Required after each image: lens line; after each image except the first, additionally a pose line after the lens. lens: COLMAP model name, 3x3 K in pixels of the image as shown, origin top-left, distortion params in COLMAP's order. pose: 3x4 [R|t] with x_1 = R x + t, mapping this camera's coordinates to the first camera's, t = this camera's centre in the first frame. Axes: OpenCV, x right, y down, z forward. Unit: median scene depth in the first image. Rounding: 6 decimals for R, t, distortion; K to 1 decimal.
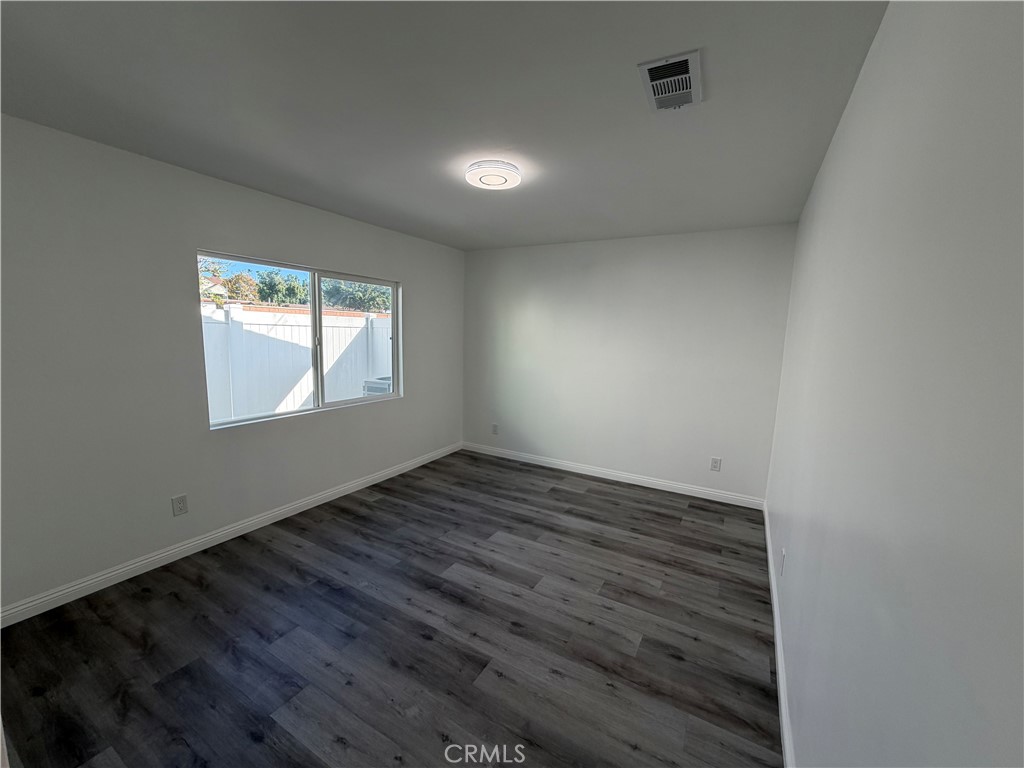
lens RADIAL K [[407.6, 0, 509.5], [0, 407.6, 383.9], [0, 0, 1]] dist [0.000653, -0.000033]
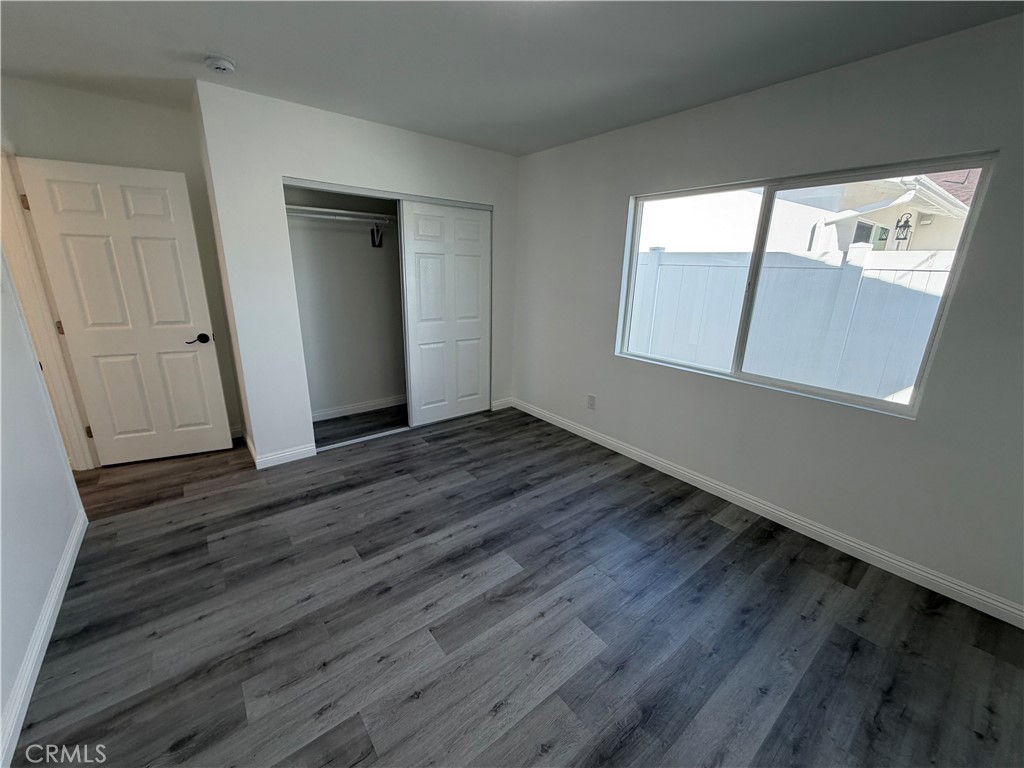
lens RADIAL K [[407.6, 0, 509.7], [0, 407.6, 385.2], [0, 0, 1]] dist [0.000653, -0.000033]
pose [[-0.366561, 0.225325, -0.902697, 0.548849], [-0.151263, 0.942889, 0.296782, -0.126871], [0.918015, 0.245333, -0.311543, 1.247287]]
